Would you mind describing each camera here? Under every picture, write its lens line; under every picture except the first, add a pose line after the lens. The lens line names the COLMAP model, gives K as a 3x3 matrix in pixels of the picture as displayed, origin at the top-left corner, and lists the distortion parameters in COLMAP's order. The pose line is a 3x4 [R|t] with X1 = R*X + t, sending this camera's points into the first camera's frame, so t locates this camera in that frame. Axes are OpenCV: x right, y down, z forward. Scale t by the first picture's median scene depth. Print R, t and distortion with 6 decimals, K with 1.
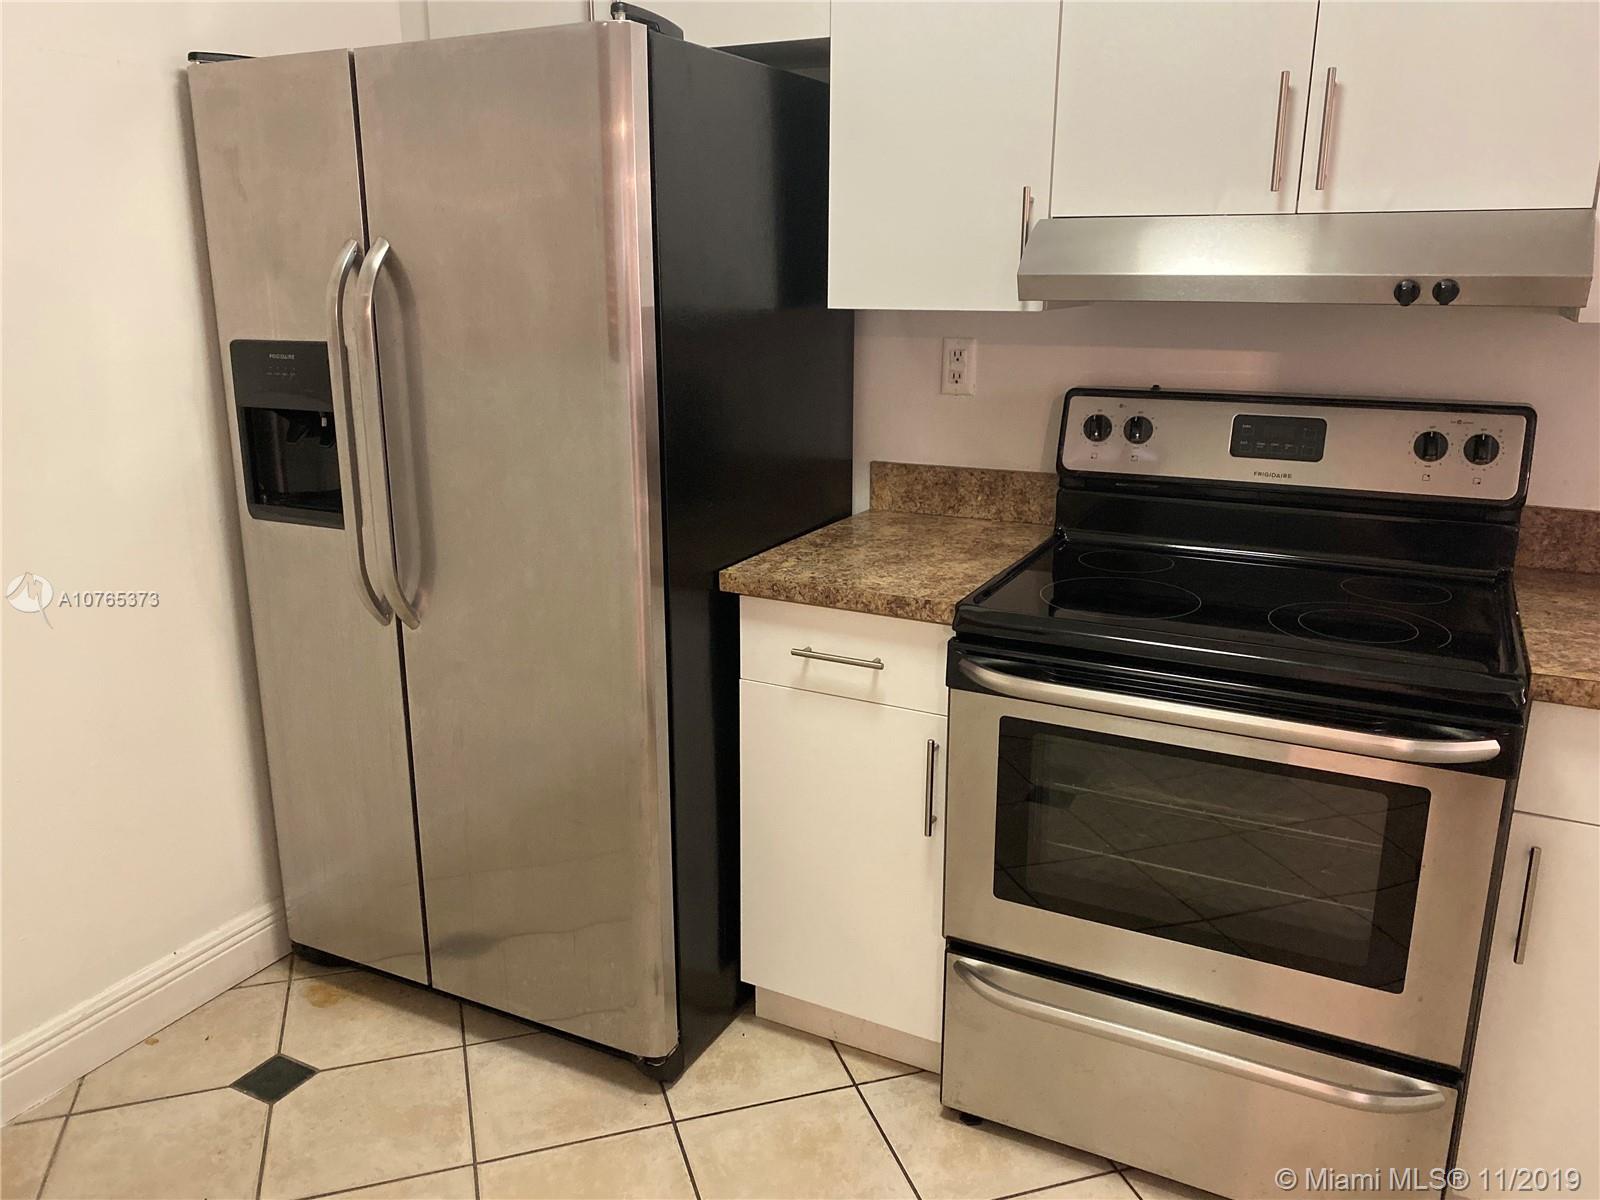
lens RADIAL K [[1246.5, 0, 792.8], [0, 1246.5, 595.5], [0, 0, 1]] dist [0.009643, -0.002473]
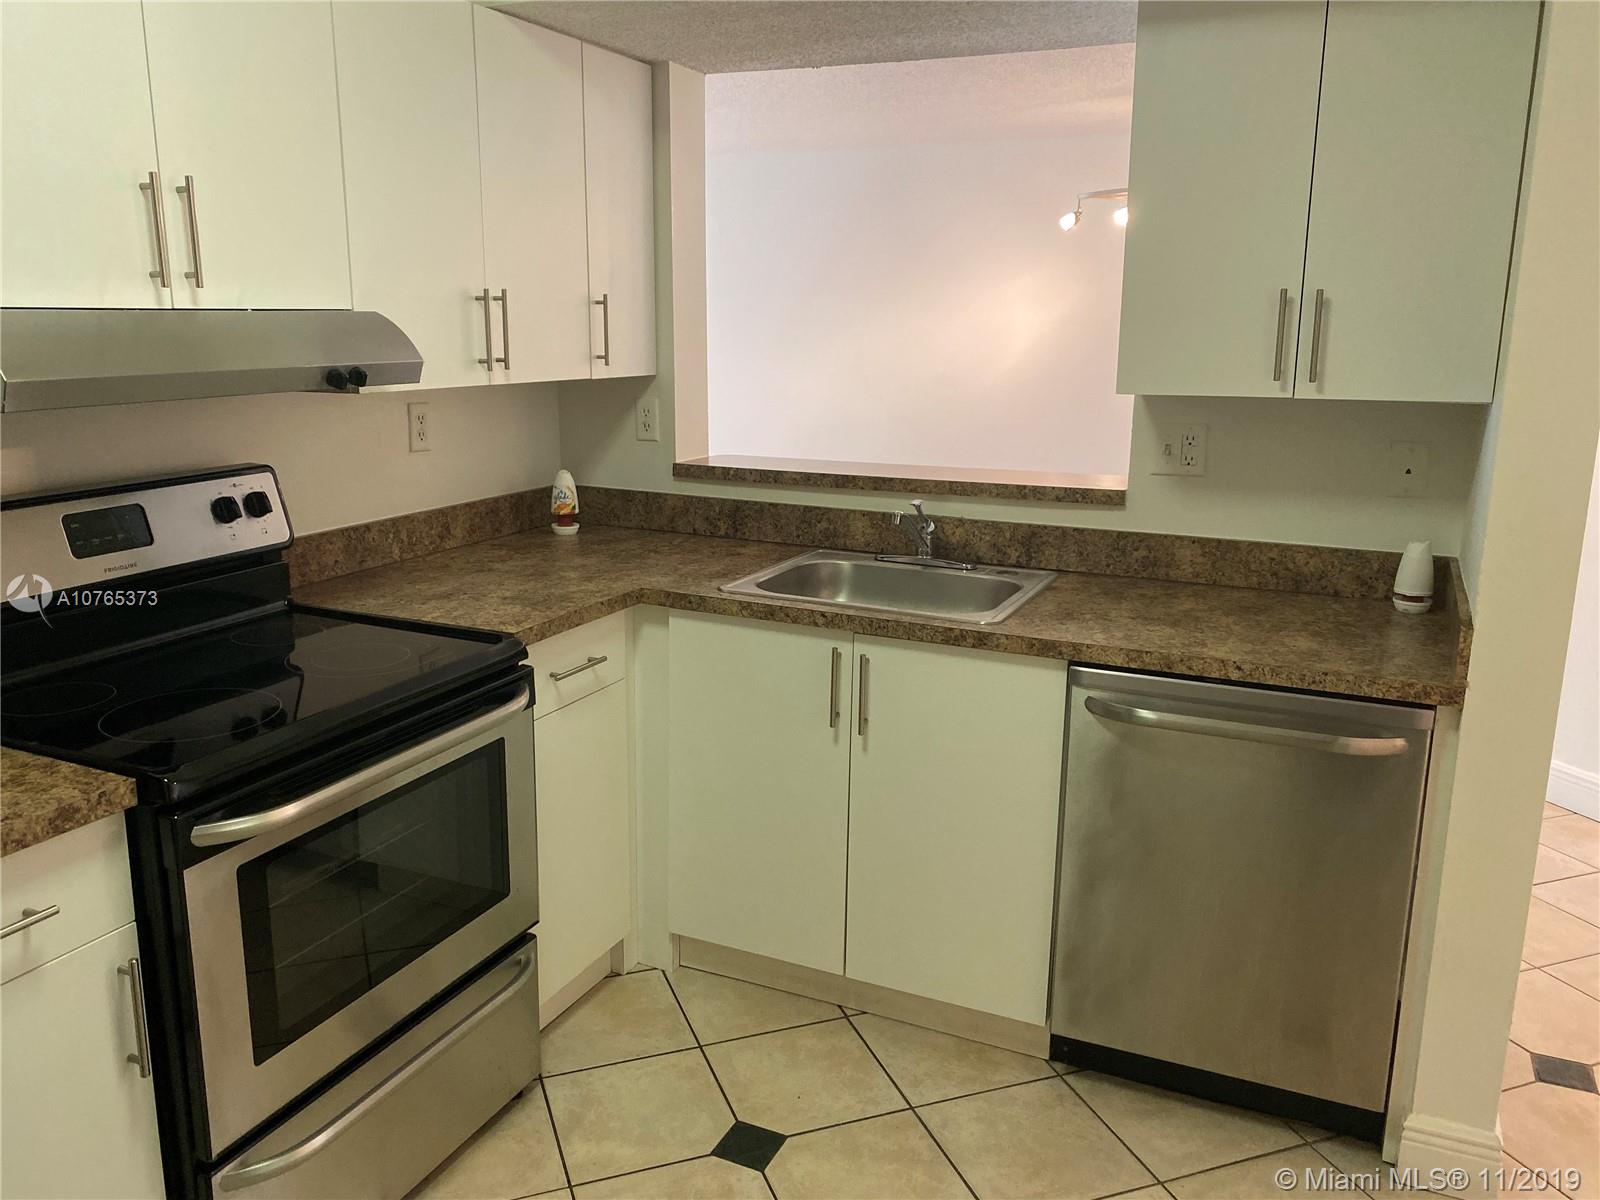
lens RADIAL K [[1246.5, 0, 792.8], [0, 1246.5, 595.5], [0, 0, 1]] dist [0.009643, -0.002473]
pose [[-0.038237, -0.219575, 0.974846, -0.588332], [0.250907, 0.942196, 0.222062, -0.161536], [-0.967256, 0.253087, 0.019066, 0.484141]]
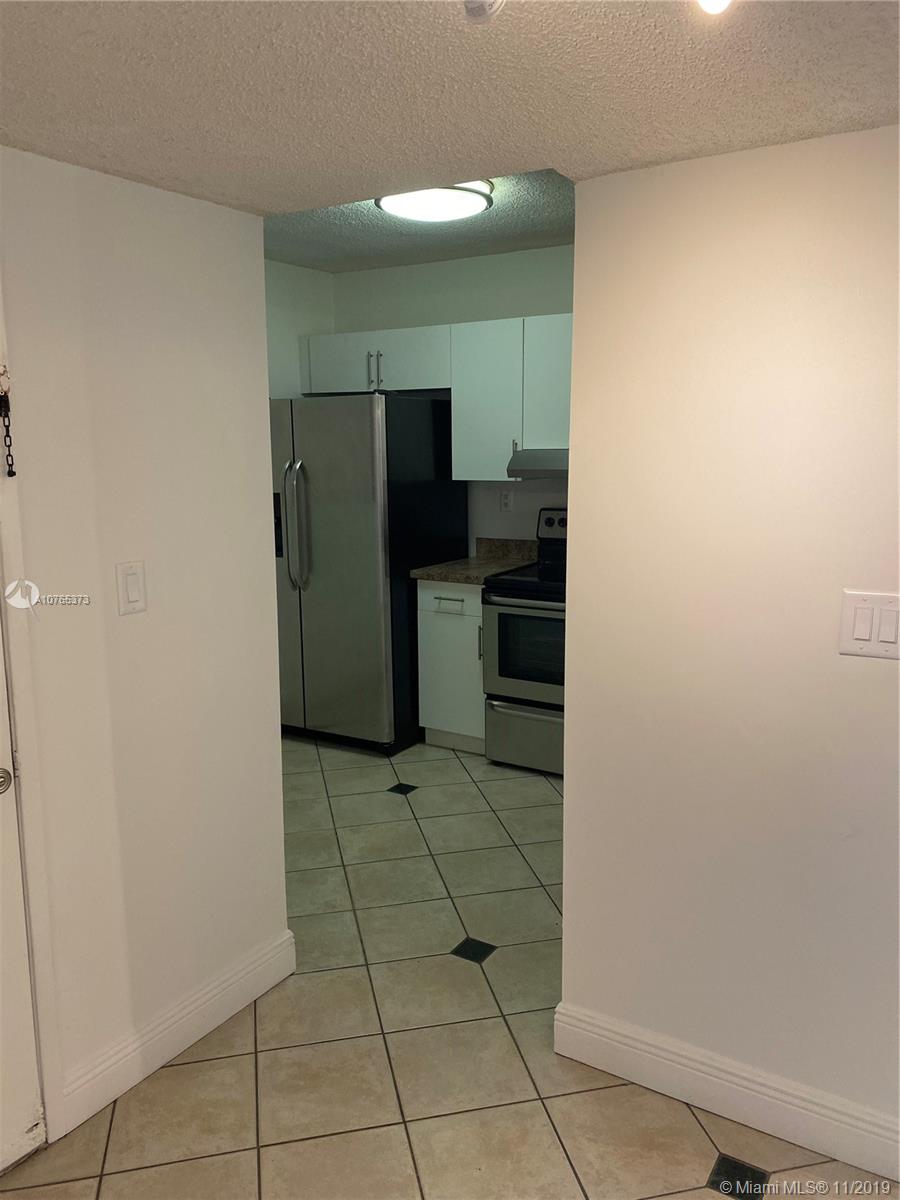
lens RADIAL K [[934.9, 0, 443.2], [0, 934.9, 602.3], [0, 0, 1]] dist [0.009643, -0.002473]
pose [[0.995441, 0.002175, -0.095359, 0.220576], [-0.010505, 0.996158, -0.086945, 0.237810], [0.094804, 0.087550, 0.991639, -1.112392]]
